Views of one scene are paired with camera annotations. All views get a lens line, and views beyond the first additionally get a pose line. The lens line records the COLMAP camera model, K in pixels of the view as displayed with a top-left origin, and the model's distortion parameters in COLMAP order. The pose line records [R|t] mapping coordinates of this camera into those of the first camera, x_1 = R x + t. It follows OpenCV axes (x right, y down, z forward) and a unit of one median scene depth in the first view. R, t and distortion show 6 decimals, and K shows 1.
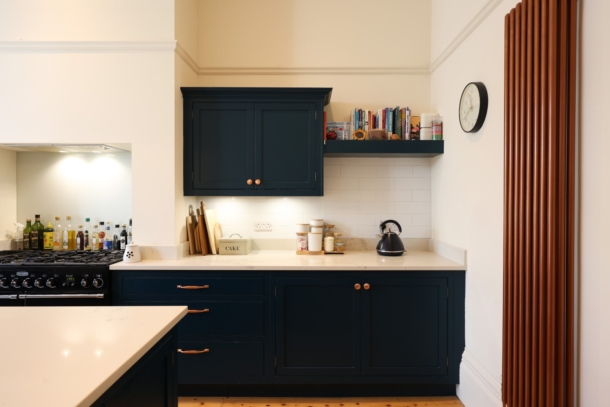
lens RADIAL K [[365.5, 0, 305.2], [0, 365.5, 202.1], [0, 0, 1]] dist [0.005037, 0.001622]
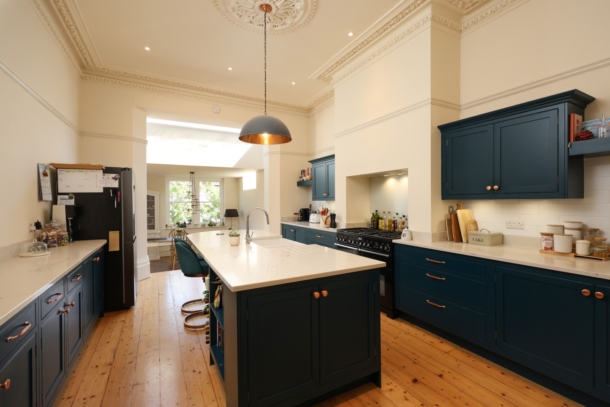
lens RADIAL K [[270.4, 0, 304.2], [0, 270.4, 203.5], [0, 0, 1]] dist [-0.000920, 0.000640]
pose [[0.485294, 0.003445, -0.874344, 0.335265], [-0.001205, 0.999994, 0.003271, -0.003714], [0.874350, -0.000534, 0.485295, 0.001682]]
